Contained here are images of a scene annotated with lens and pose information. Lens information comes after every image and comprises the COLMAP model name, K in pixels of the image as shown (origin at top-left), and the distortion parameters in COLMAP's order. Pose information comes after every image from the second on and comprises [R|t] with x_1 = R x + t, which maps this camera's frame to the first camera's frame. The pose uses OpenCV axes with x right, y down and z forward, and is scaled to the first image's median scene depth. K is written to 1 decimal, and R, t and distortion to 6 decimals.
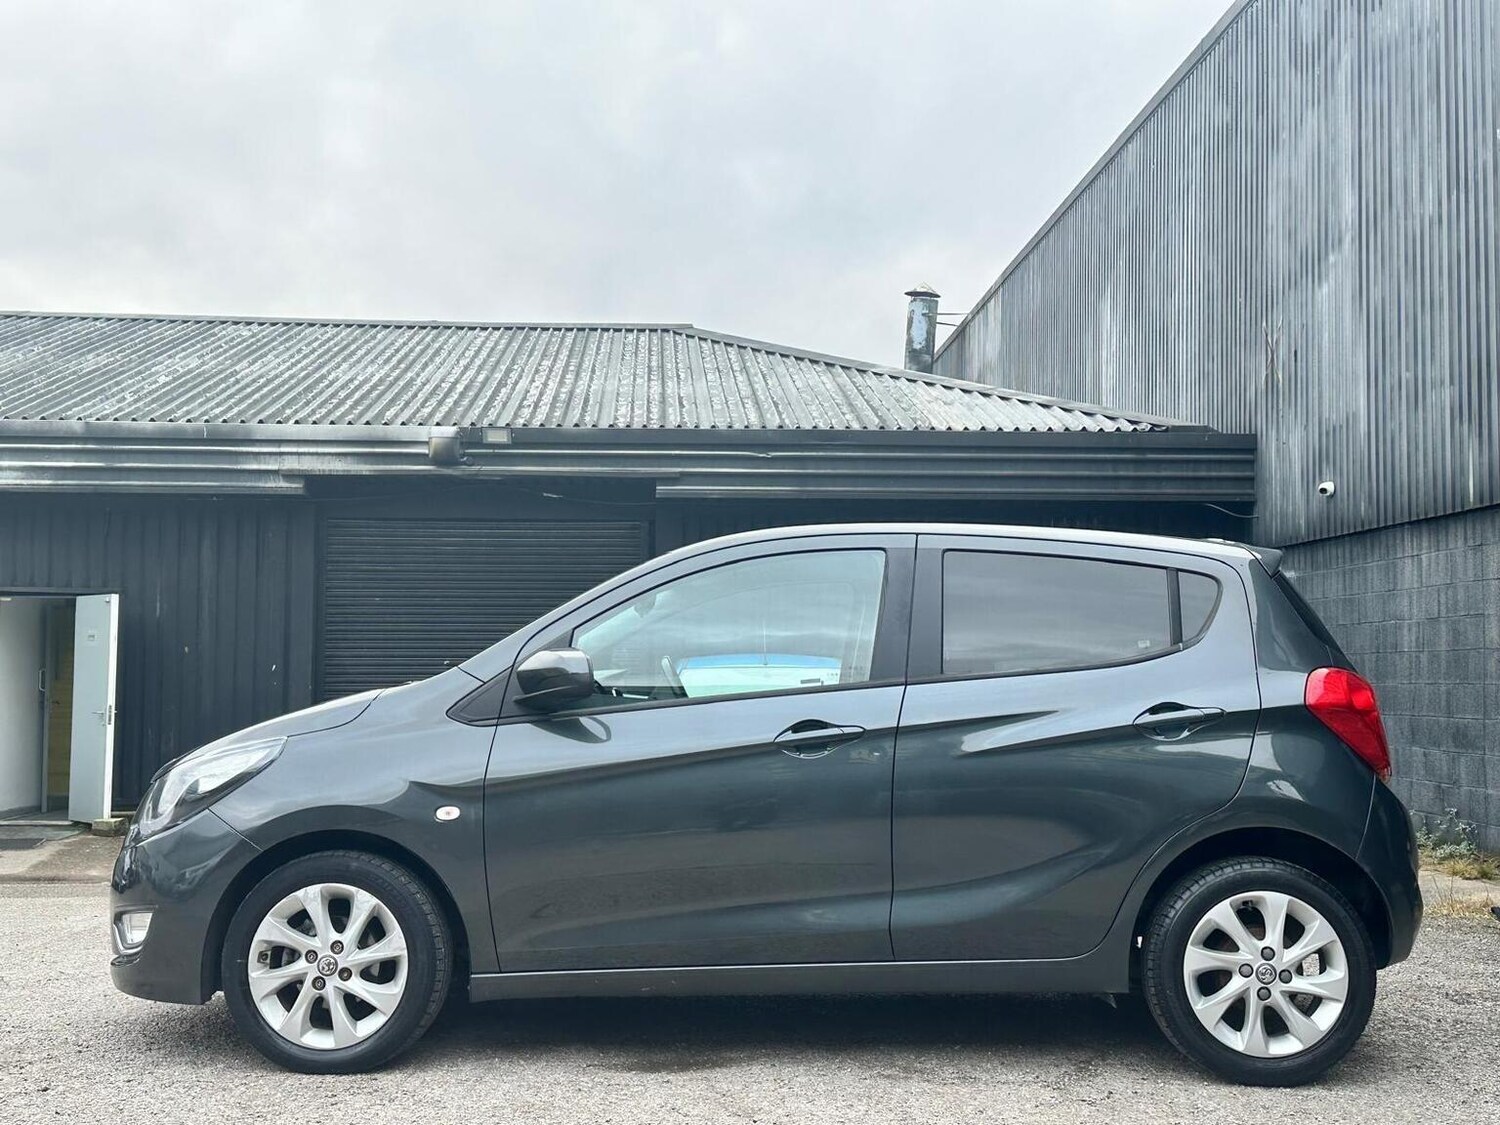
lens RADIAL K [[1791.2, 0, 757.0], [0, 1791.2, 559.9], [0, 0, 1]] dist [0.159403, -0.279898]
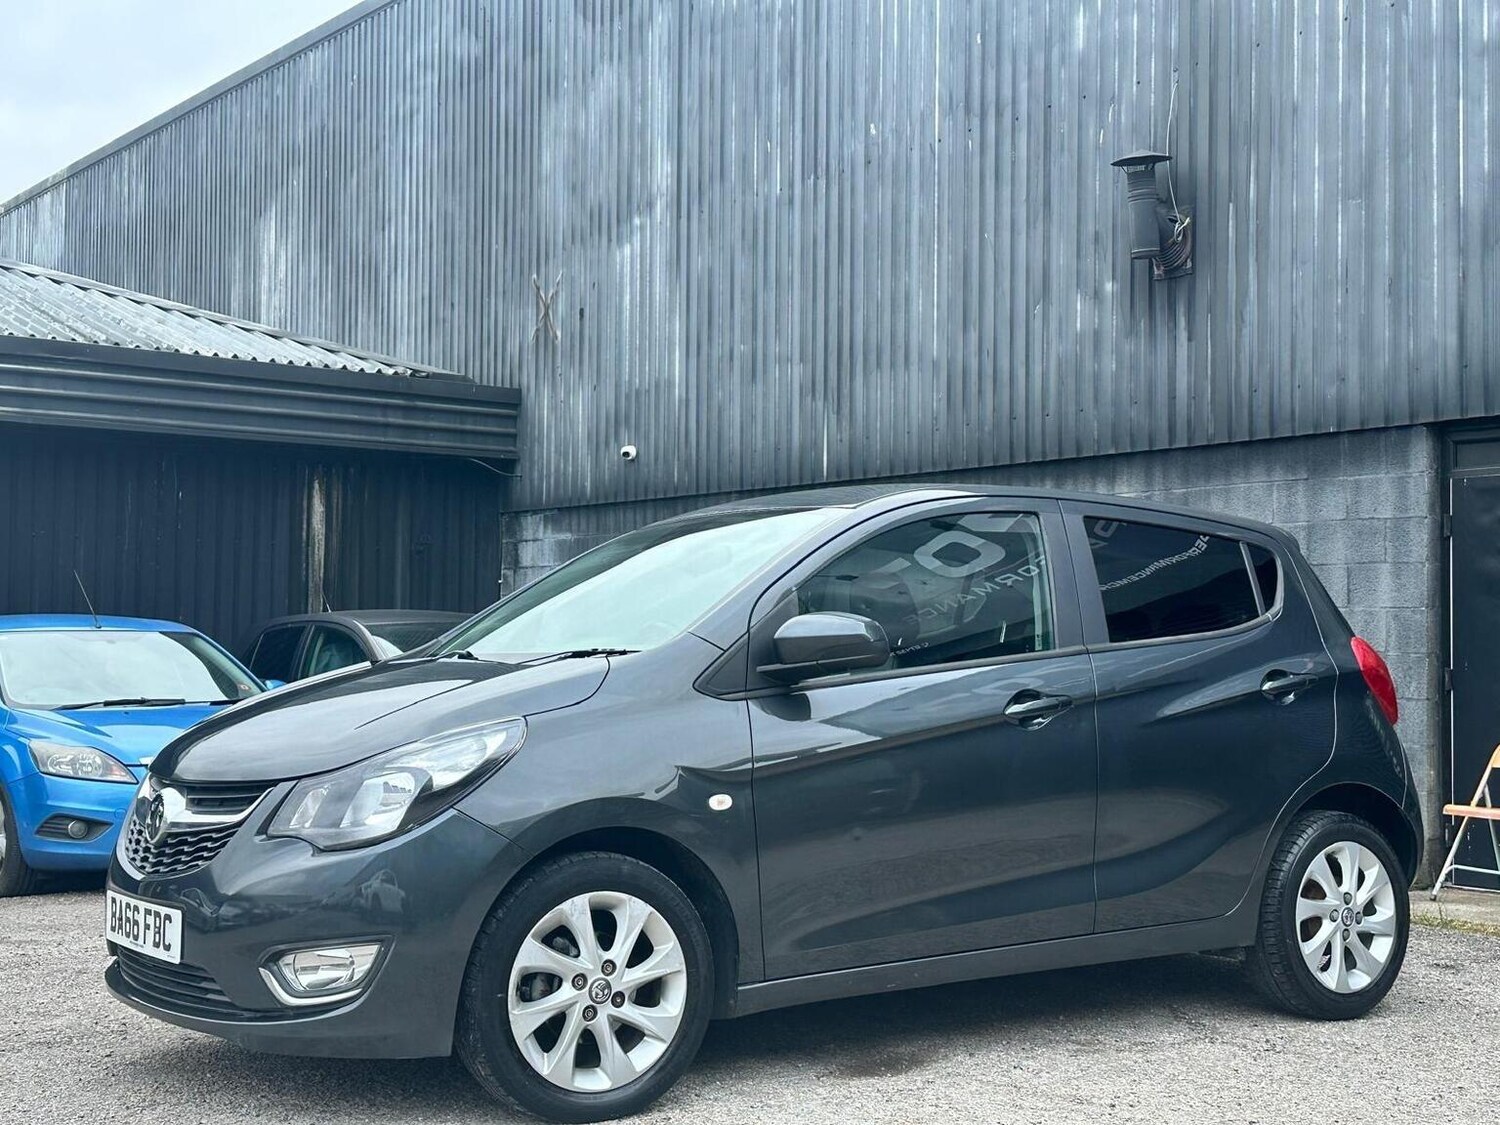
lens RADIAL K [[1940.0, 0, 768.3], [0, 1940.0, 563.9], [0, 0, 1]] dist [0.175430, -0.291297]
pose [[0.824869, 0.025412, 0.564752, -0.670968], [-0.040161, 0.999099, 0.013702, 0.012812], [-0.563895, -0.033984, 0.825147, 0.220627]]
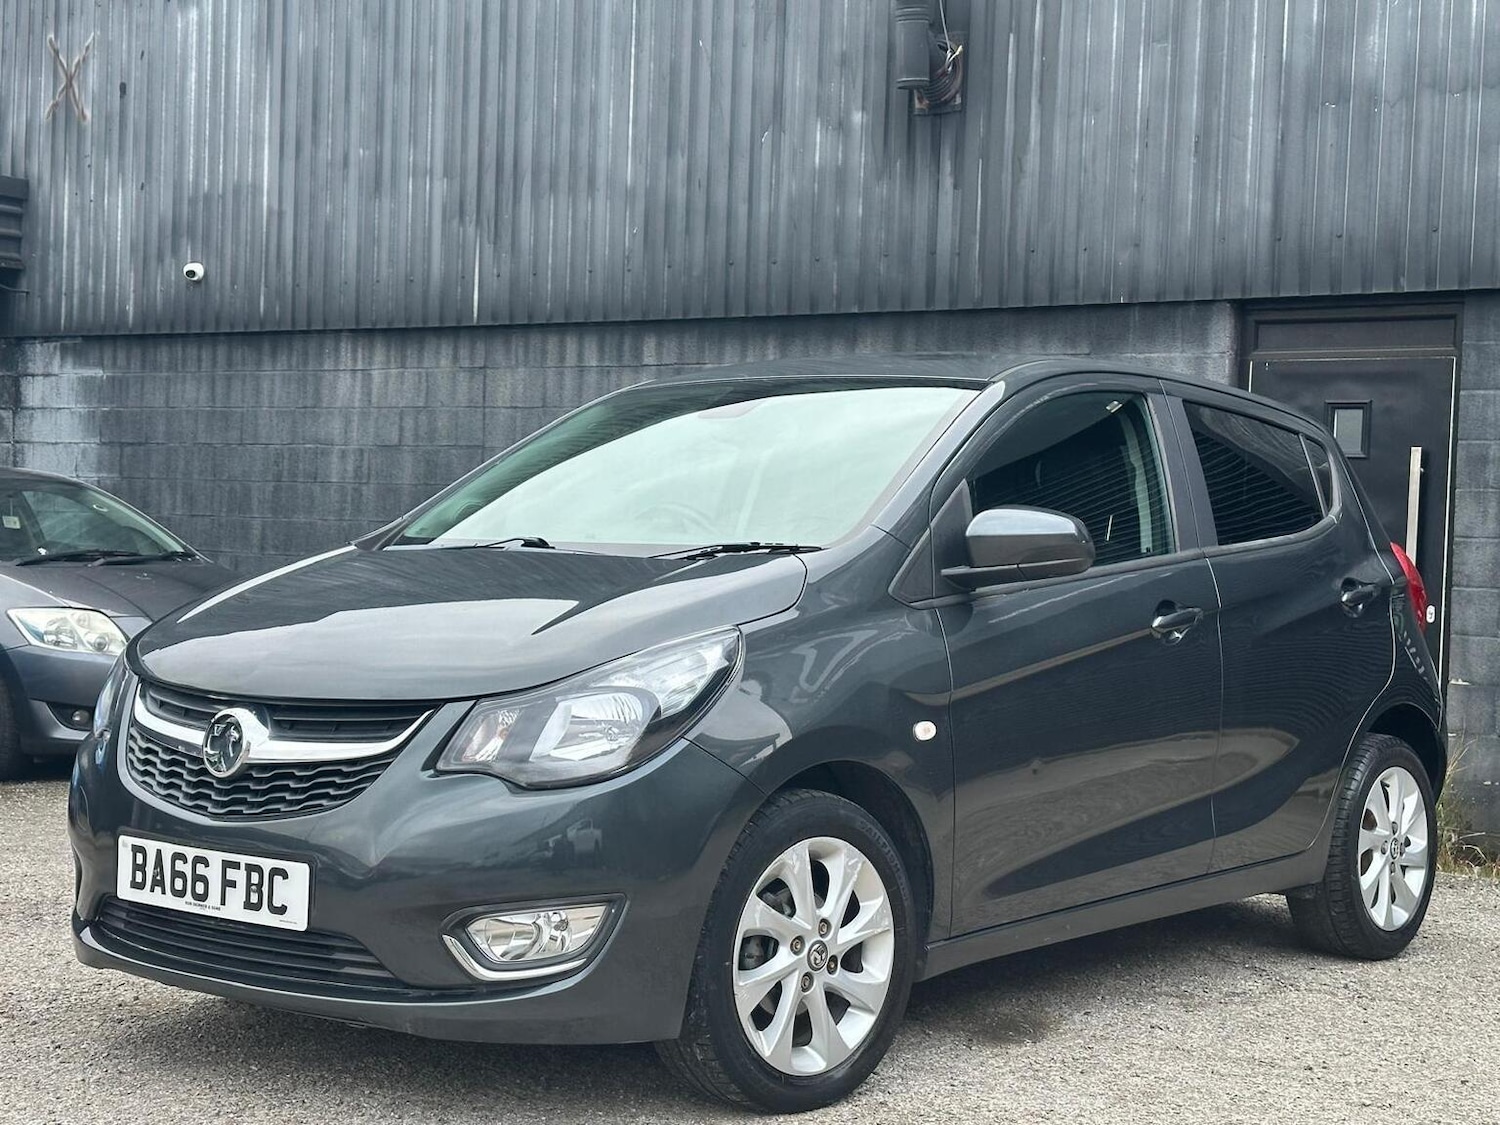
lens RADIAL K [[2265.5, 0, 750.0], [0, 2265.5, 562.5], [0, 0, 1]] dist [0.119569, 0.129723]
pose [[0.640510, 0.007517, 0.767913, -0.902371], [-0.082411, 0.994851, 0.058999, 0.025156], [-0.763515, -0.101074, 0.637831, 0.473573]]
